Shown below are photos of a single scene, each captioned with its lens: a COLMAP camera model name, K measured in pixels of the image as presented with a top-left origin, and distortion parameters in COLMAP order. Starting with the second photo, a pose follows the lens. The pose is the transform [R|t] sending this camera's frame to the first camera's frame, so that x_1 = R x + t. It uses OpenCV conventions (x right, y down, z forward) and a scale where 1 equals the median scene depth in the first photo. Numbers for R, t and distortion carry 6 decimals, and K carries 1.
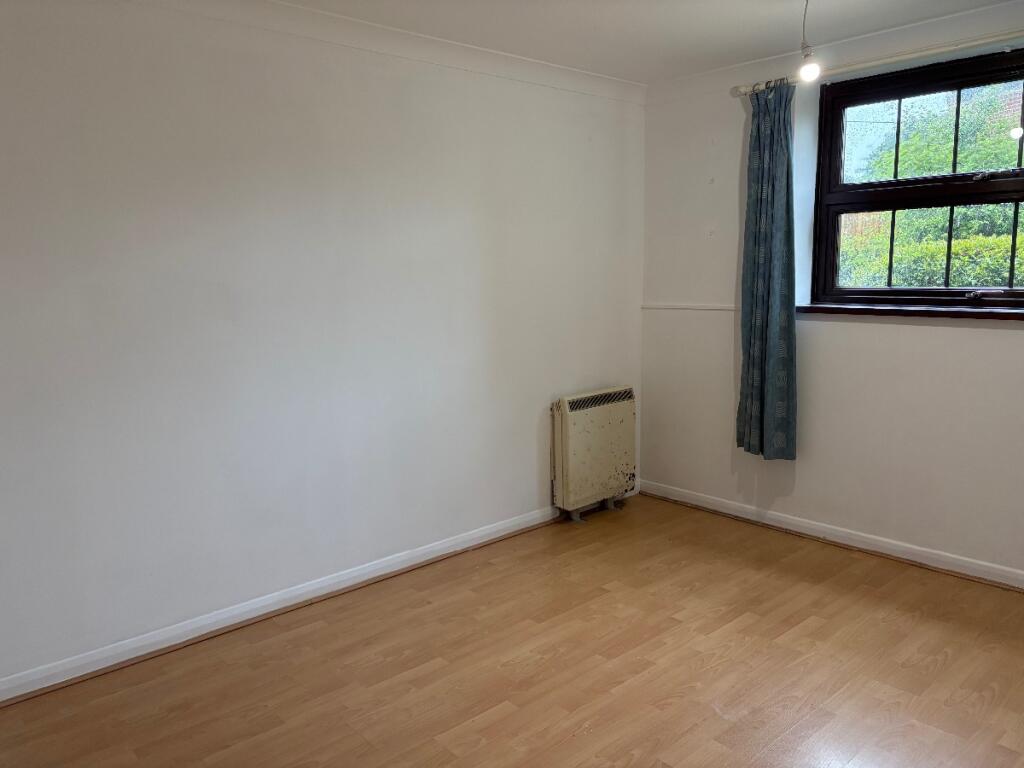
lens RADIAL K [[769.2, 0, 511.5], [0, 769.2, 379.6], [0, 0, 1]] dist [0.029371, -0.022109]
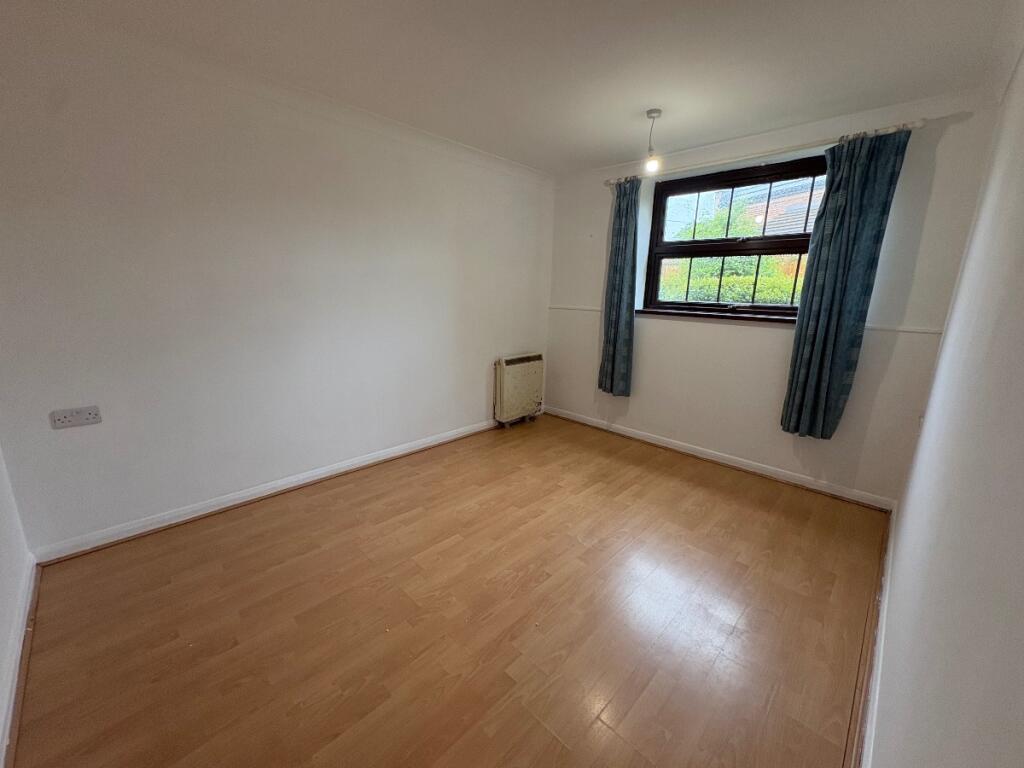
lens RADIAL K [[405.0, 0, 515.0], [0, 405.0, 383.2], [0, 0, 1]] dist [-0.005369, 0.000363]
pose [[0.996033, 0.029216, 0.084057, 0.026015], [-0.035639, 0.996474, 0.075952, 0.012321], [-0.081542, -0.078647, 0.993562, 0.103649]]
